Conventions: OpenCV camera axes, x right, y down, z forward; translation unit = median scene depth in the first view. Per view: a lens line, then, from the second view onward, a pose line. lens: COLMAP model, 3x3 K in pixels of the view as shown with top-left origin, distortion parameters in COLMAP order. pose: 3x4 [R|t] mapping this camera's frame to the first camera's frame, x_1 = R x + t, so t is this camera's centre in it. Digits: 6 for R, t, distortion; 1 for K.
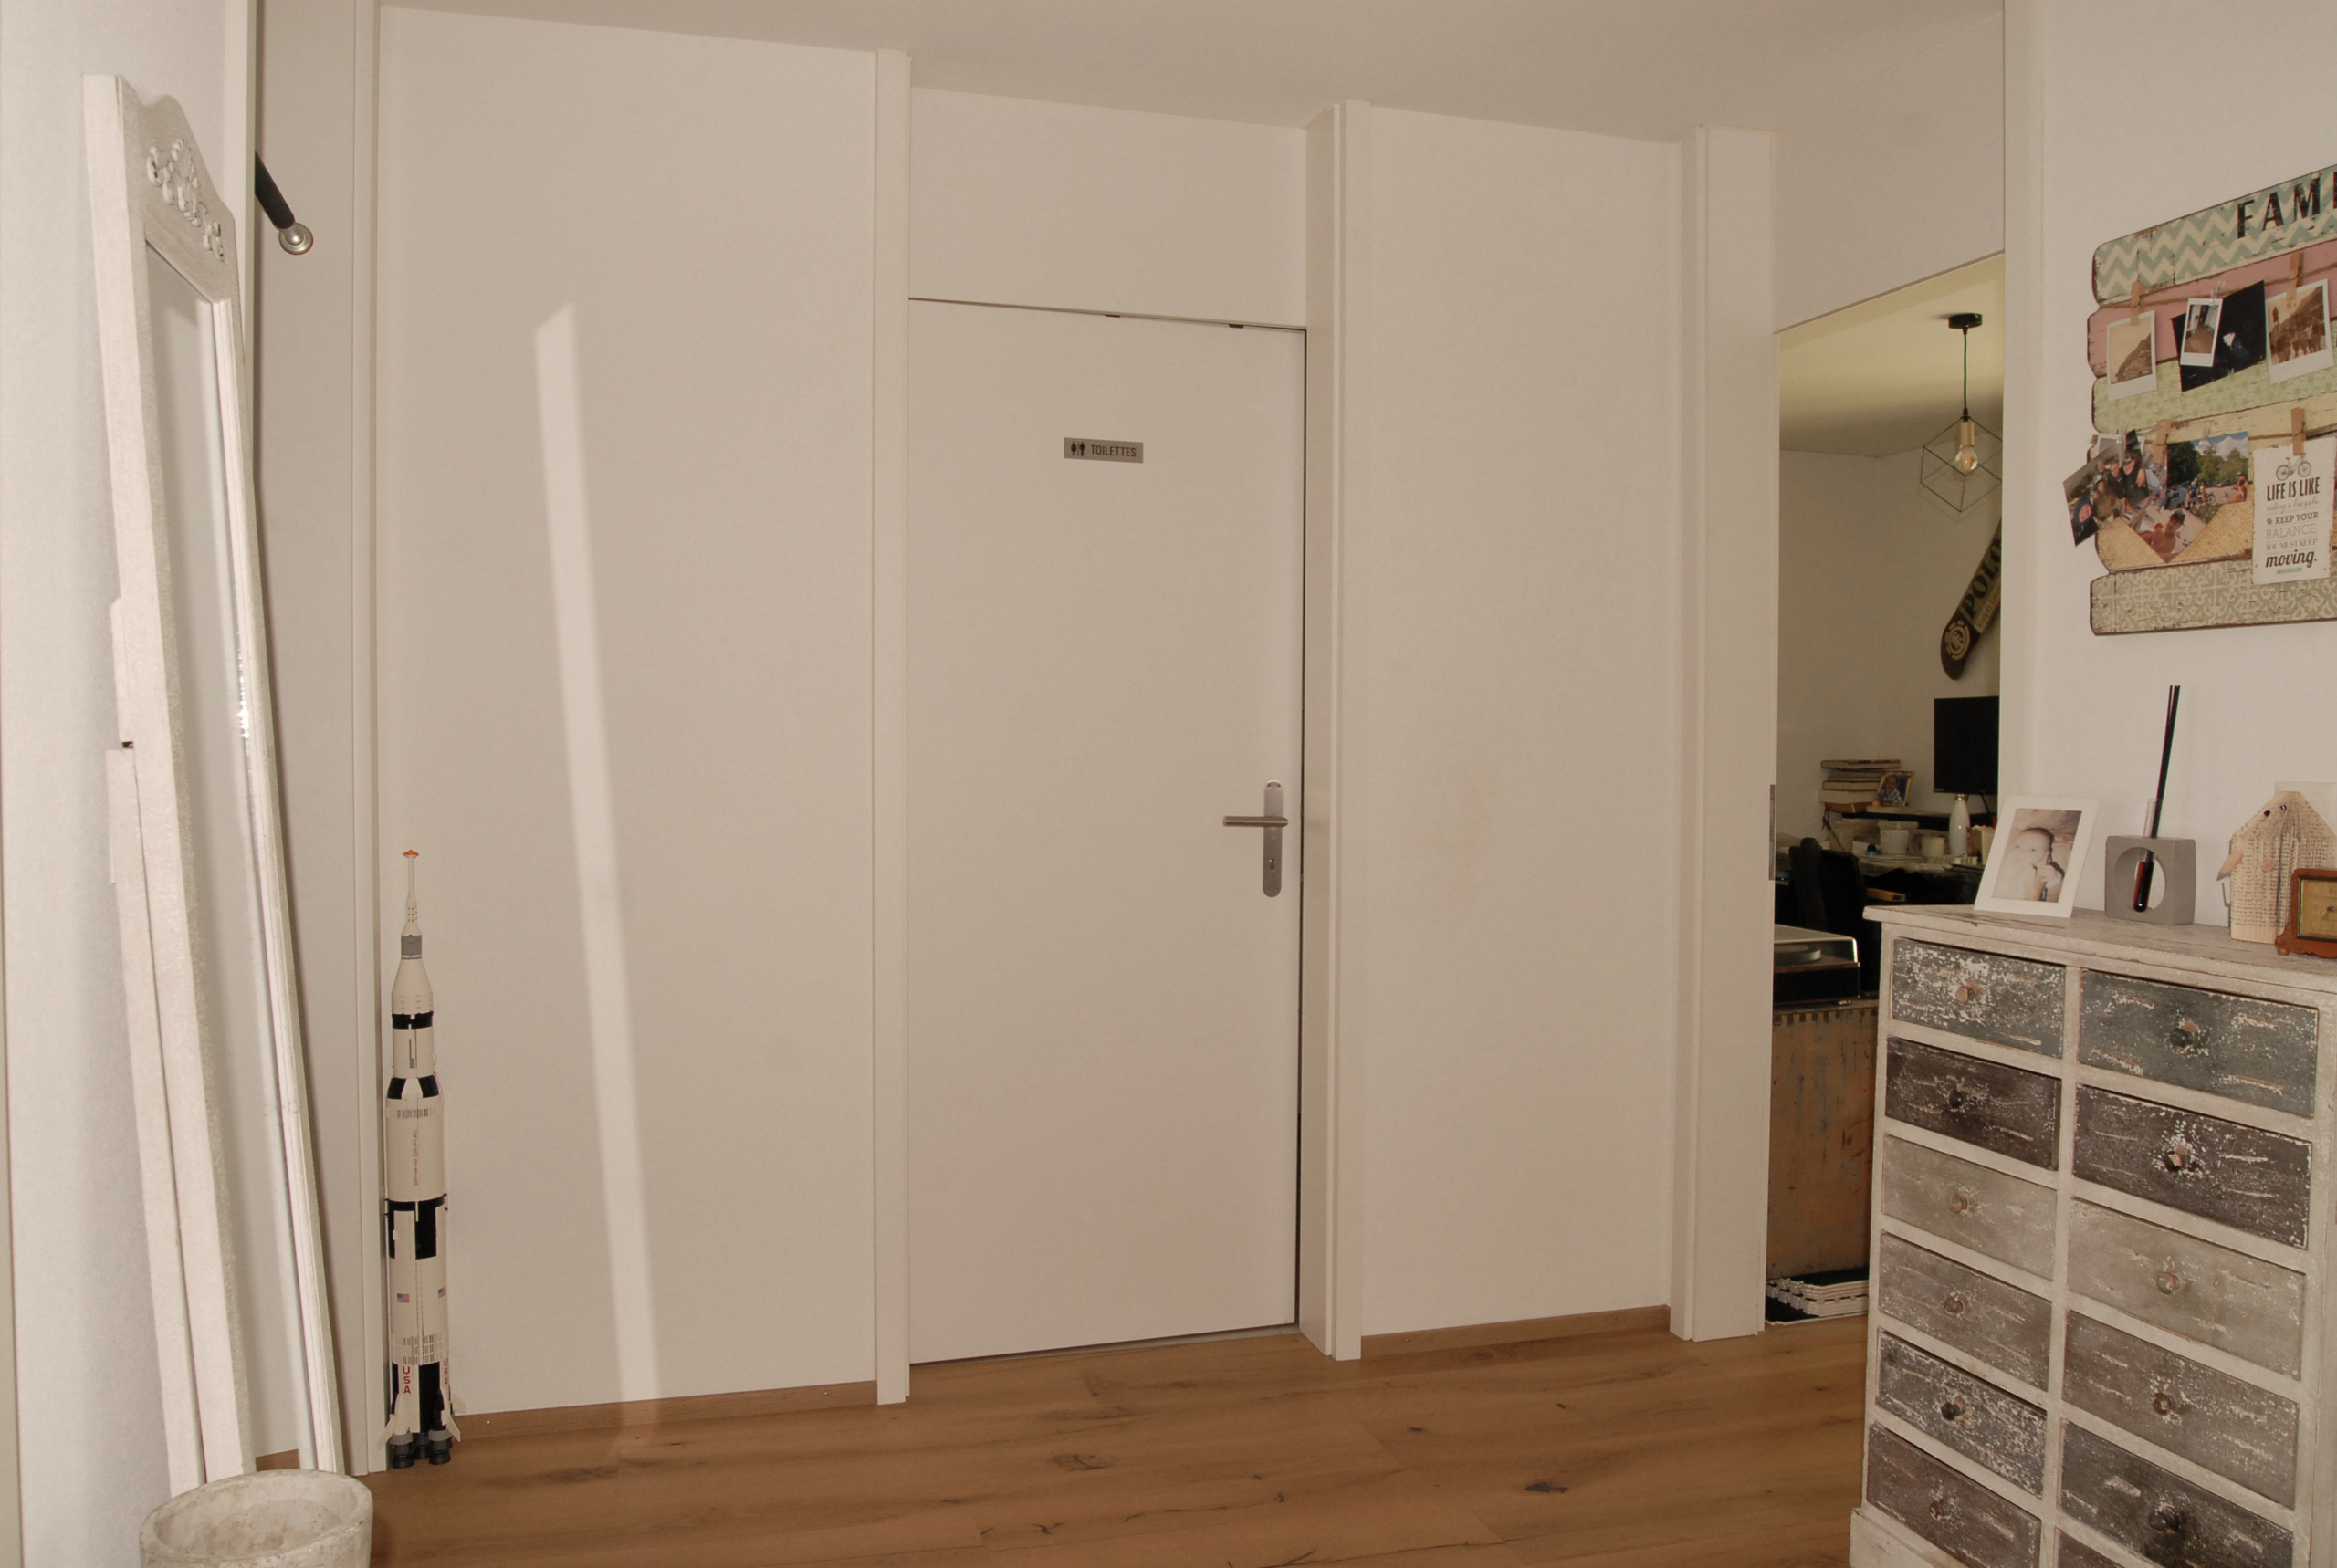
lens RADIAL K [[1758.9, 0, 1173.1], [0, 1758.9, 782.9], [0, 0, 1]] dist [-0.077150, 0.041300]
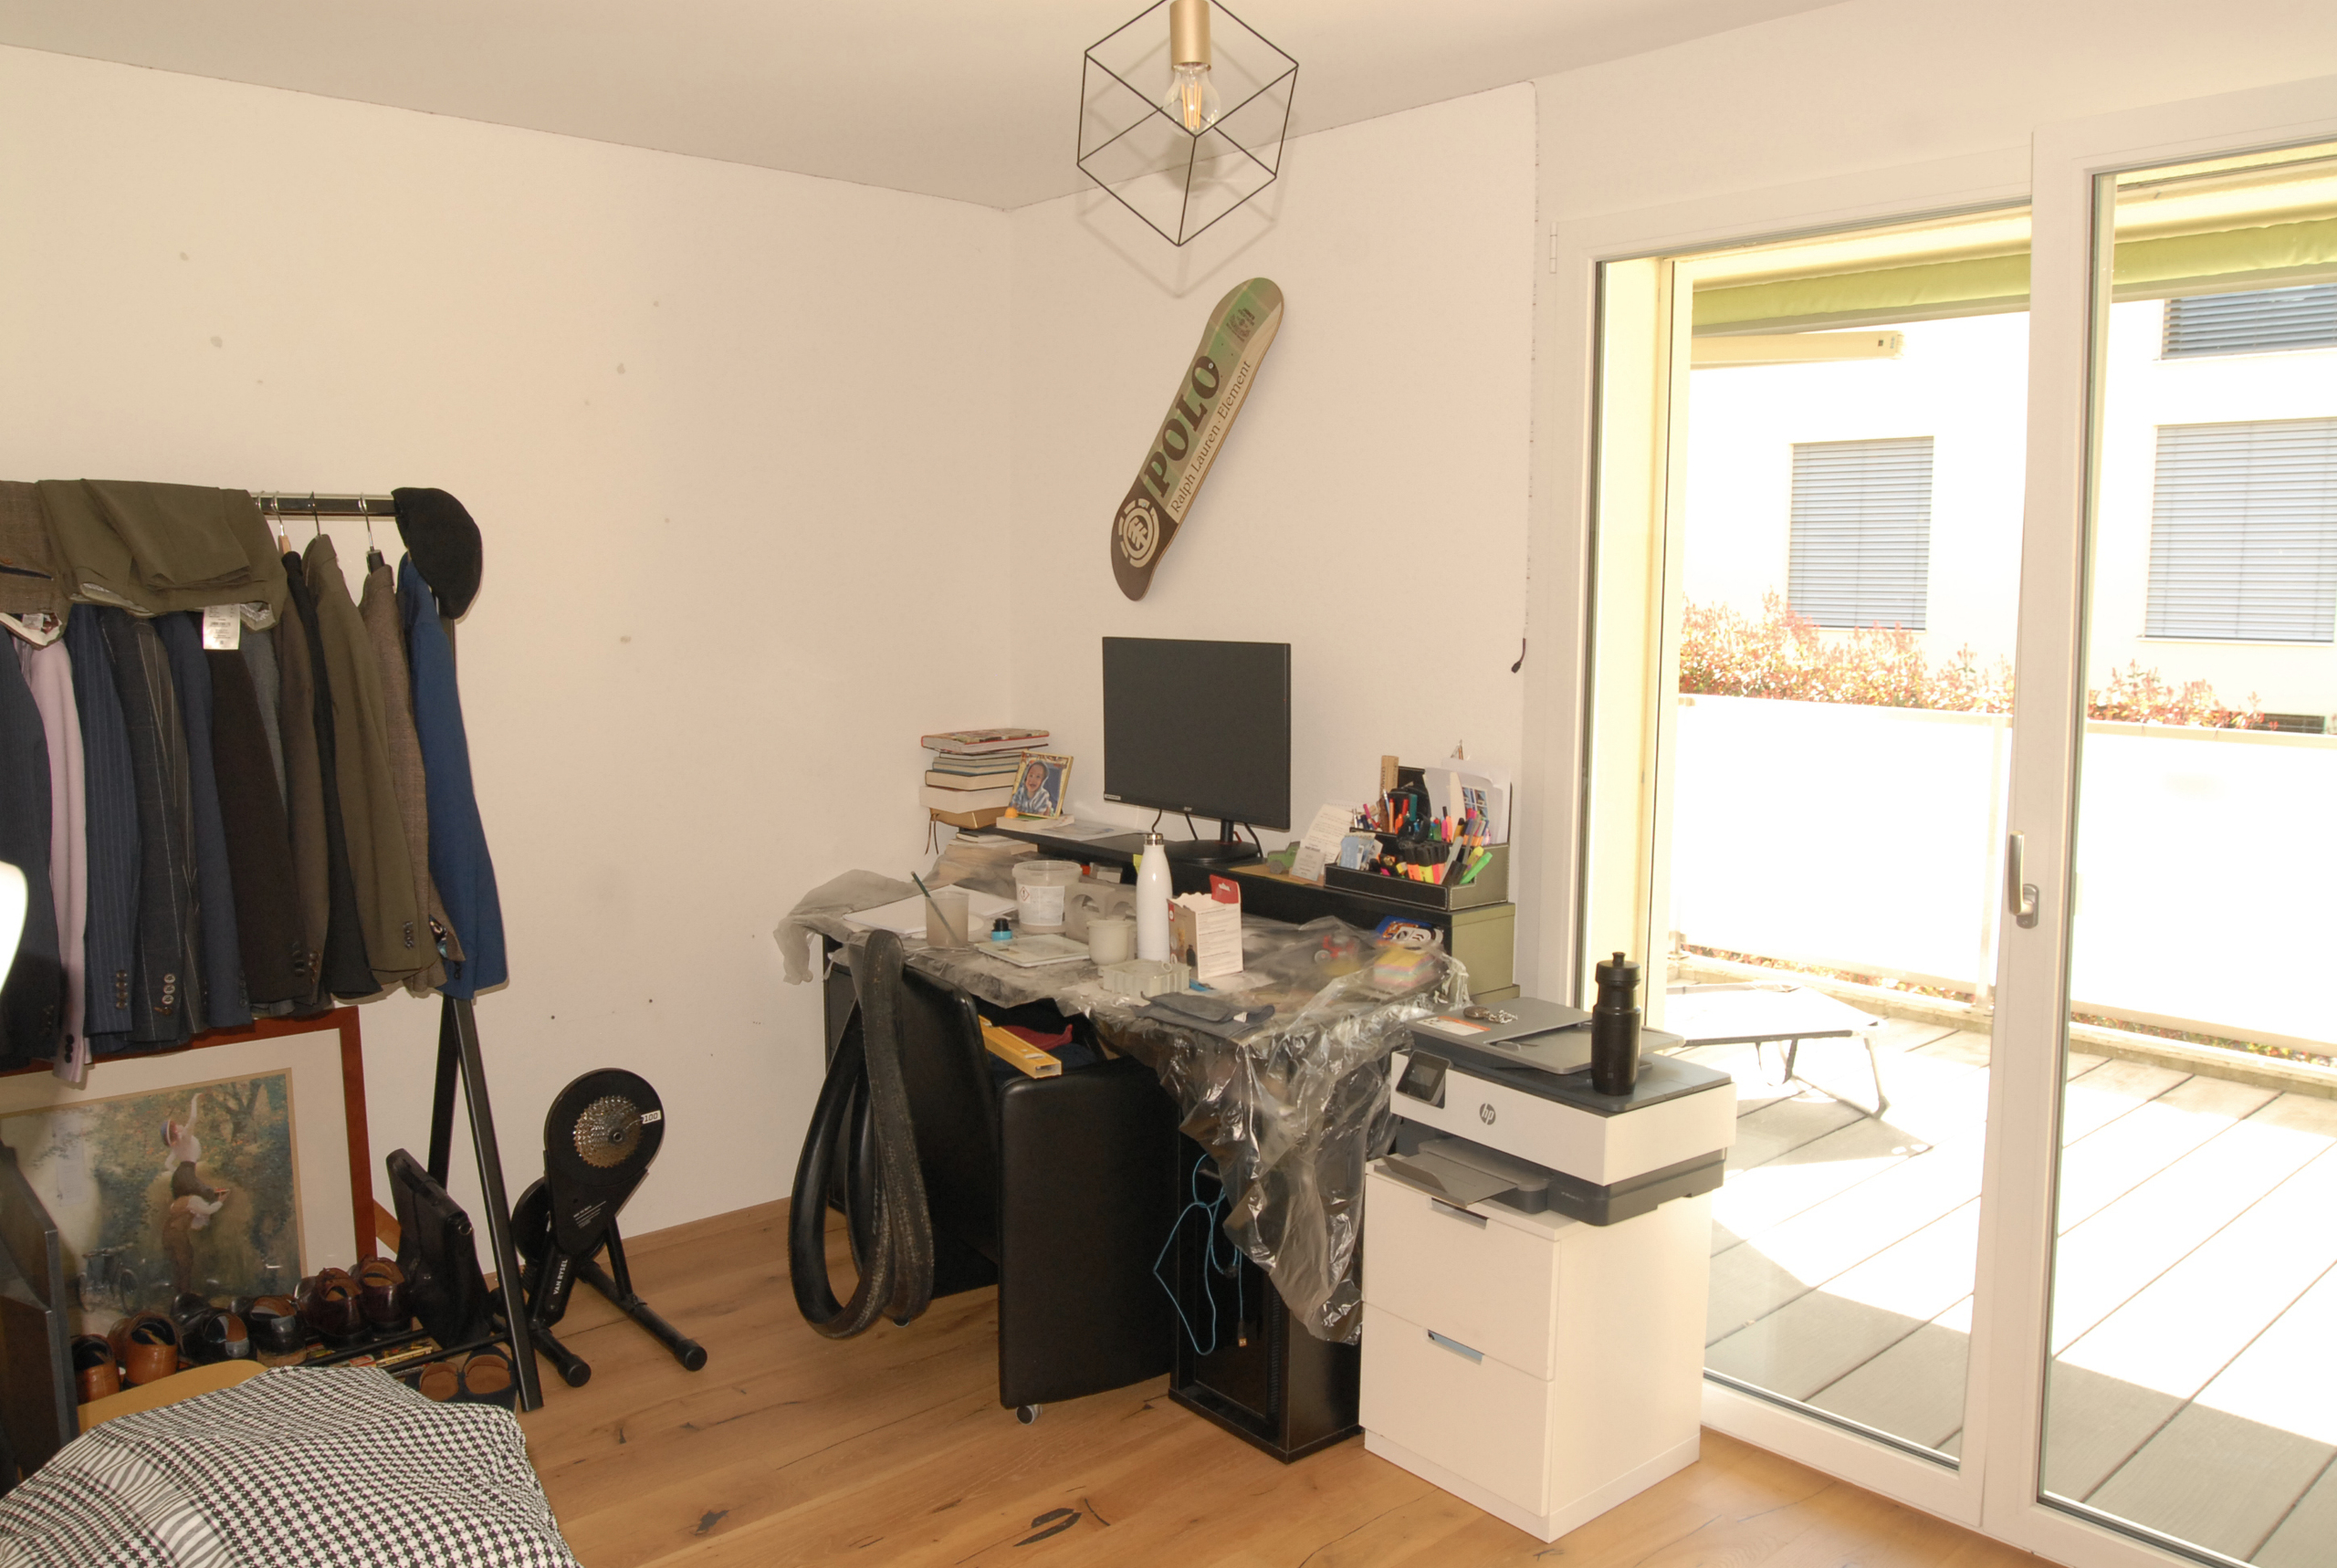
lens RADIAL K [[1758.9, 0, 1167.6], [0, 1758.9, 783.8], [0, 0, 1]] dist [-0.077150, 0.041300]
pose [[0.898809, -0.063850, 0.433665, 0.204432], [0.020217, 0.994320, 0.104495, -0.060093], [-0.437874, -0.085153, 0.894995, 0.469632]]
